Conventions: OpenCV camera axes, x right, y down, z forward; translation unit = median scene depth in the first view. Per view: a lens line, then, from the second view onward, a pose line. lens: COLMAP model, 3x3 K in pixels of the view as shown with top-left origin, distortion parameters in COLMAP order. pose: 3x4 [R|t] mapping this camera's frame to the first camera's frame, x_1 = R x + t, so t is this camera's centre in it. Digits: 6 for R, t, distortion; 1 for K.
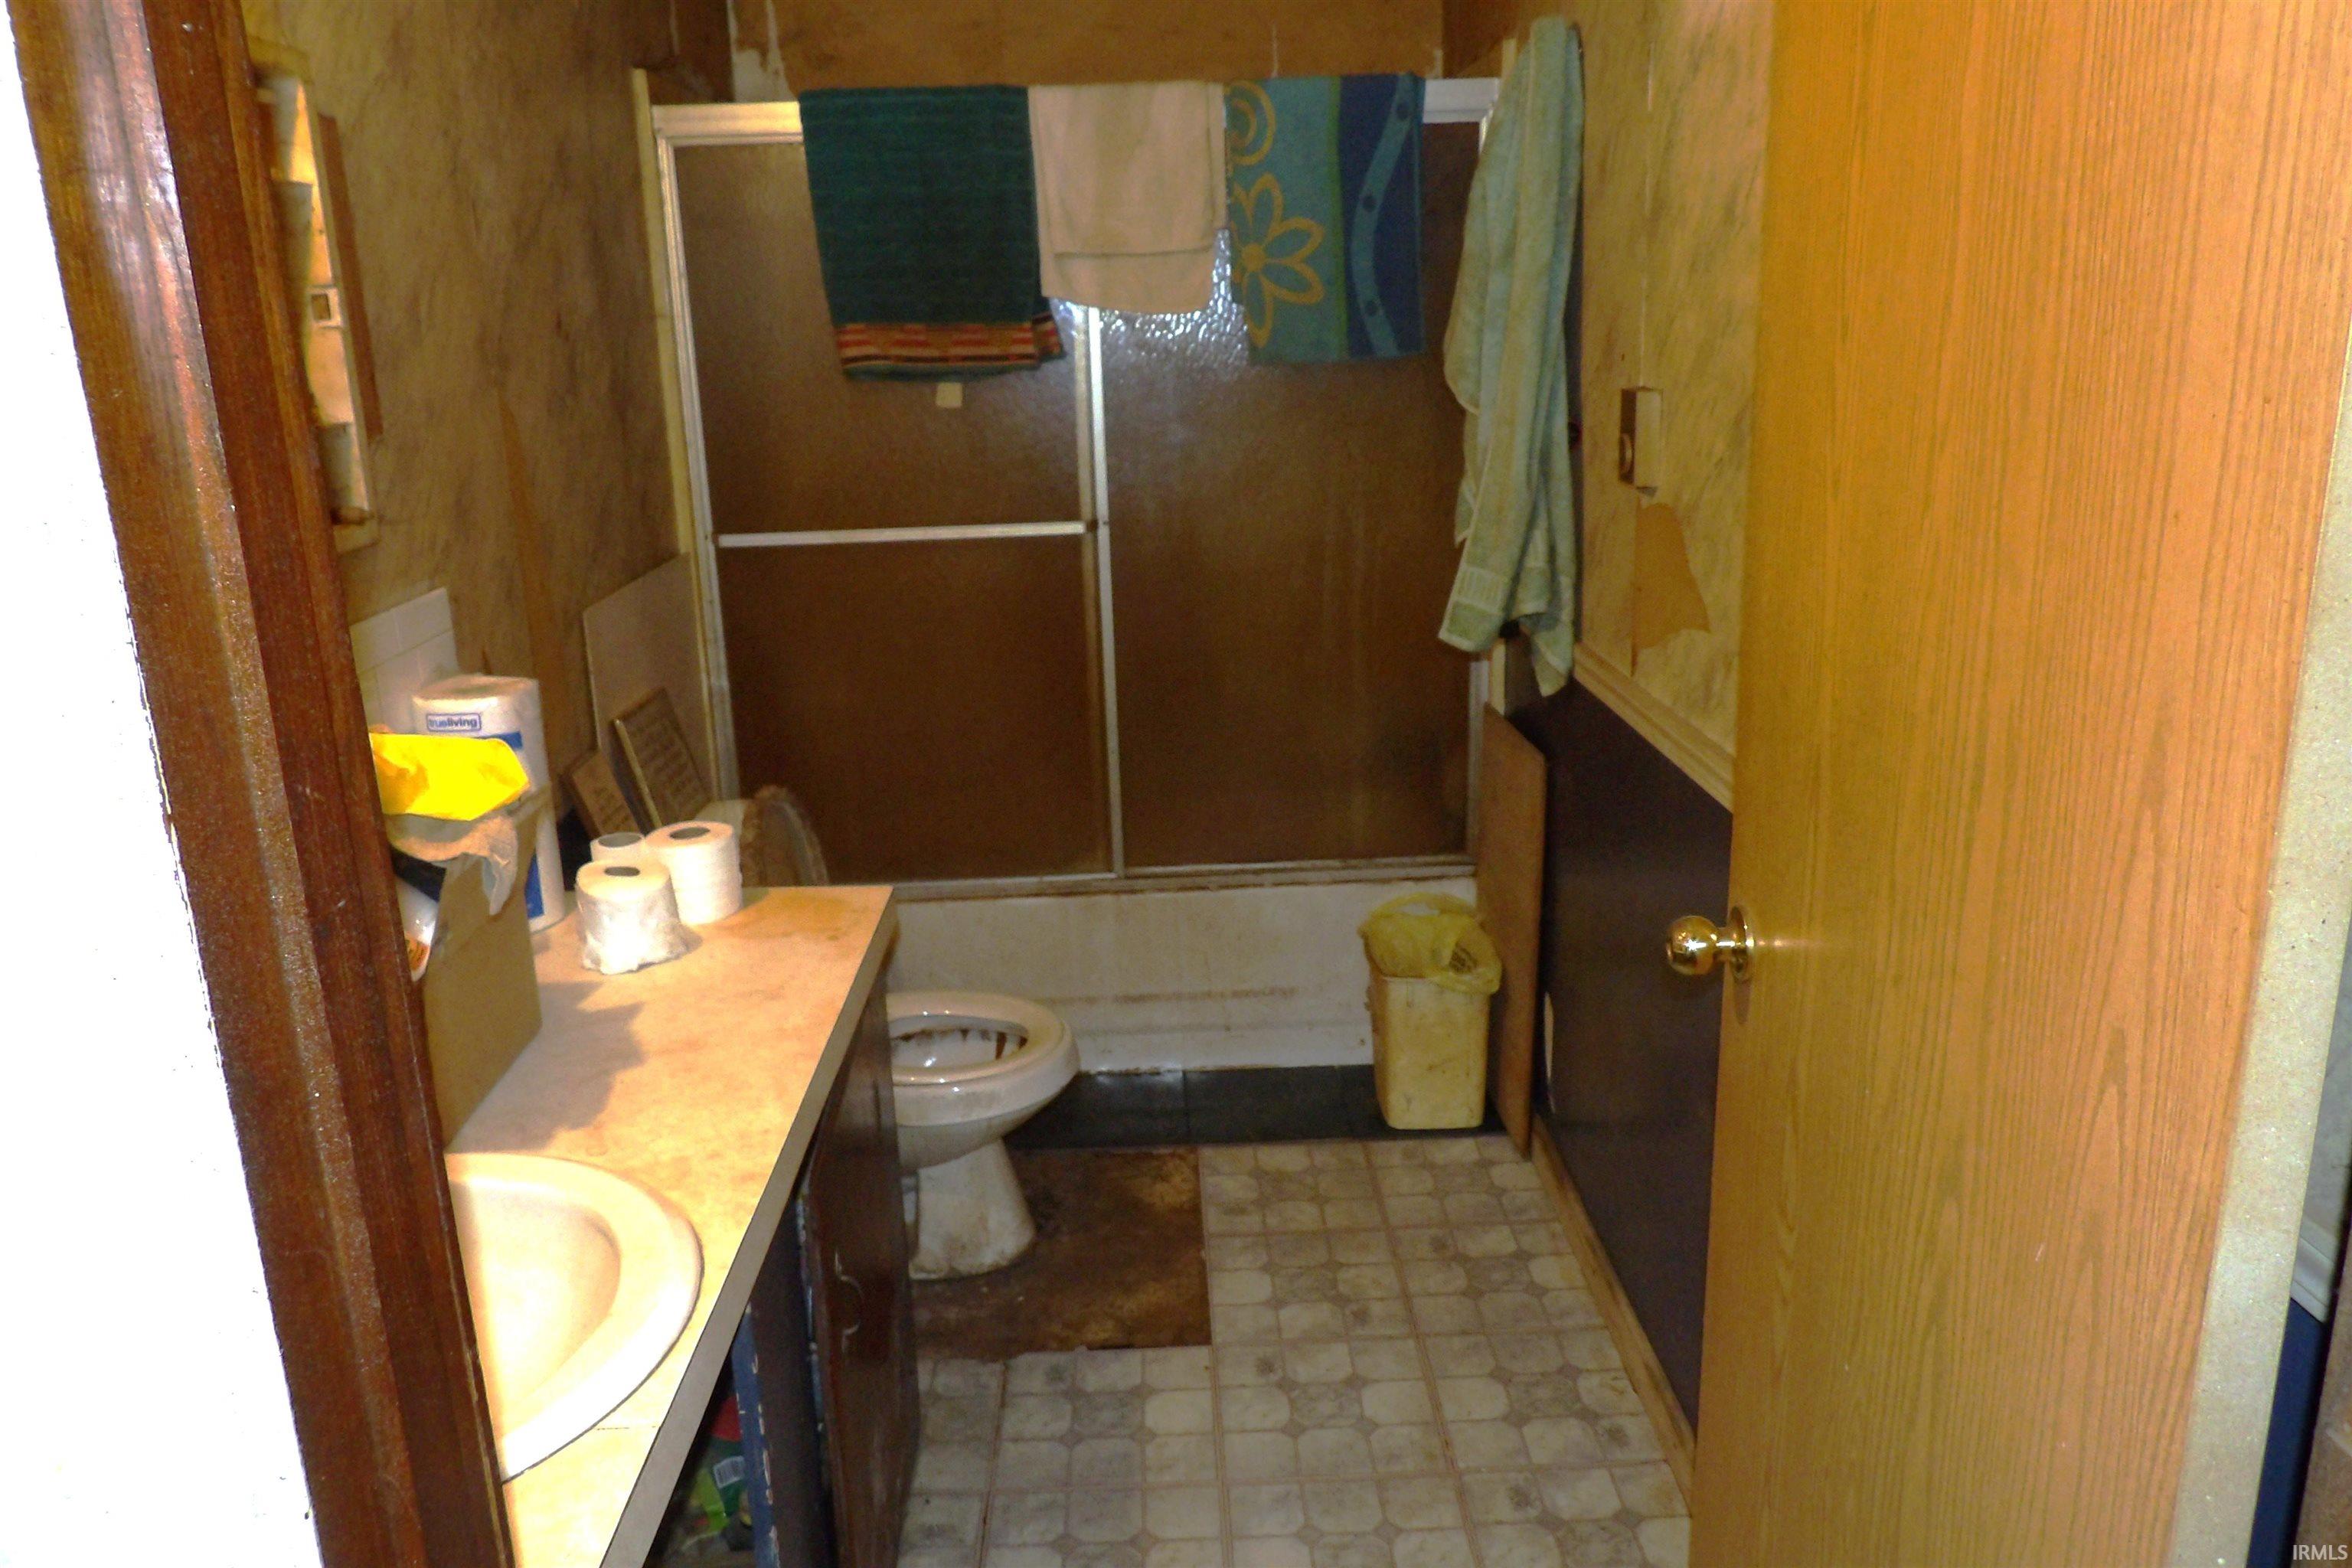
lens RADIAL K [[1751.6, 0, 1176.0], [0, 1751.6, 784.0], [0, 0, 1]] dist [-0.012066, 0.028389]
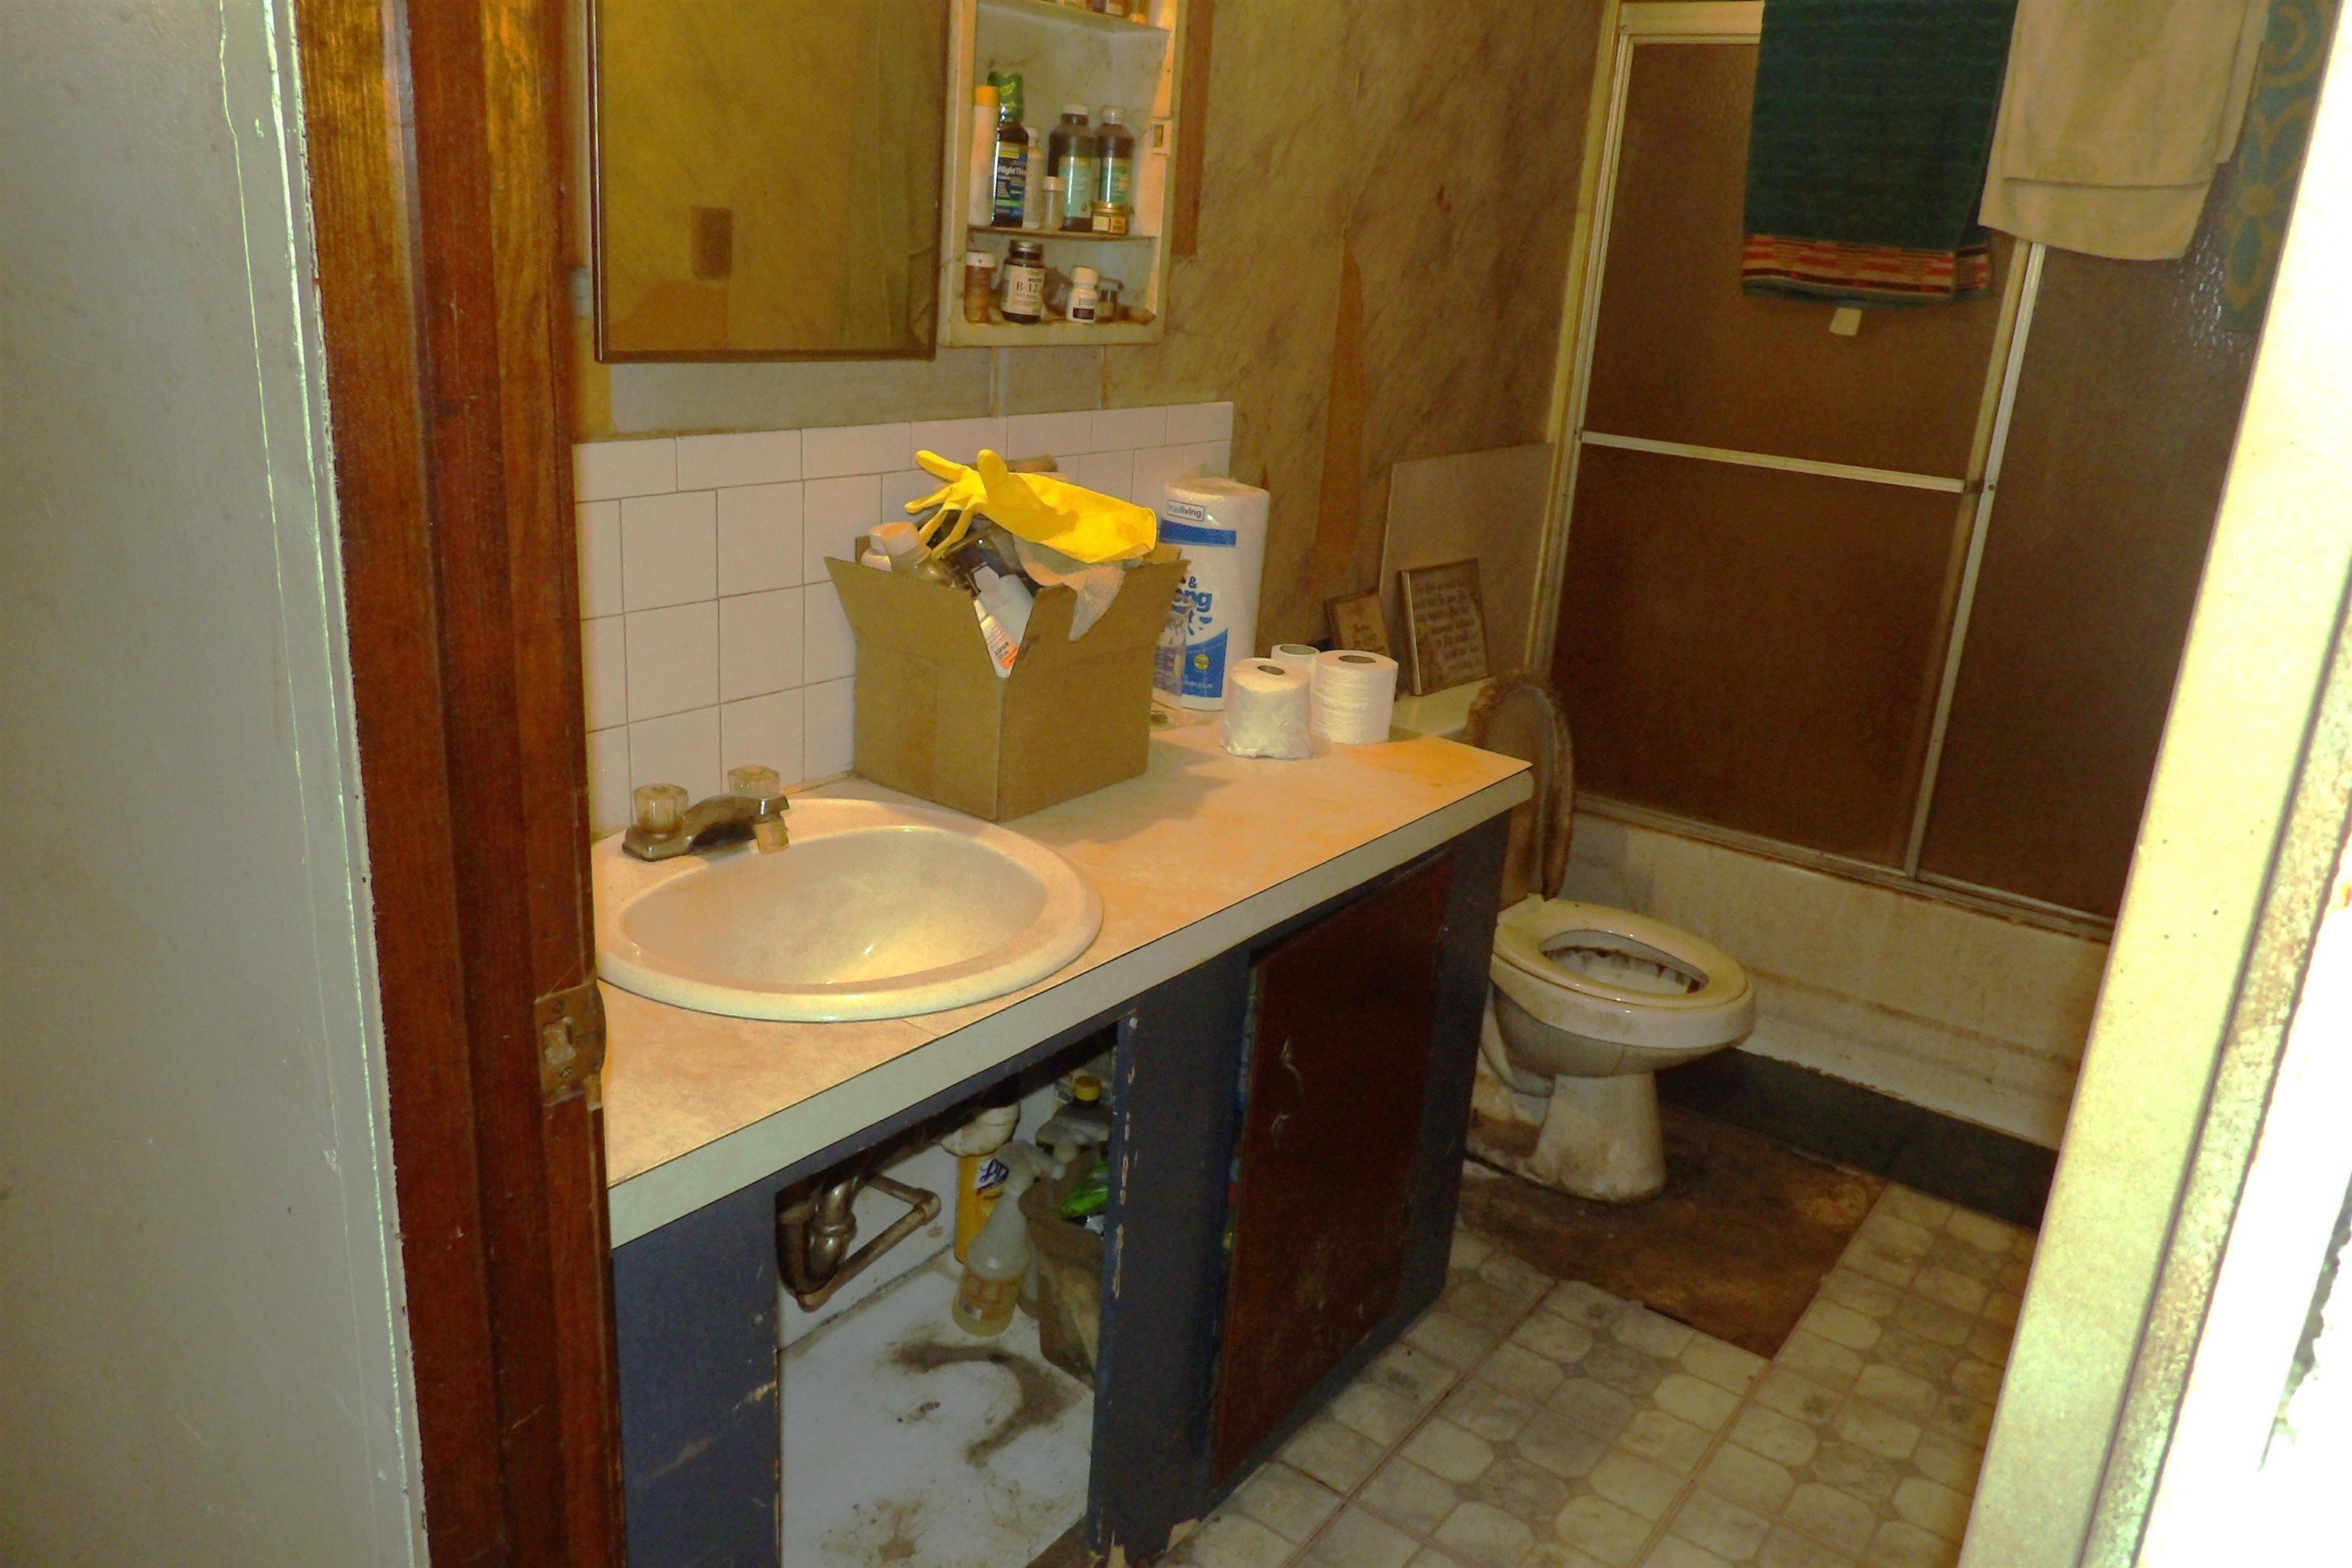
lens RADIAL K [[1751.6, 0, 1176.0], [0, 1751.6, 784.0], [0, 0, 1]] dist [-0.012066, 0.028389]
pose [[0.783499, 0.266973, -0.561119, 0.191946], [-0.257681, 0.961292, 0.097566, 0.018659], [0.565447, 0.068147, 0.821965, 0.043415]]
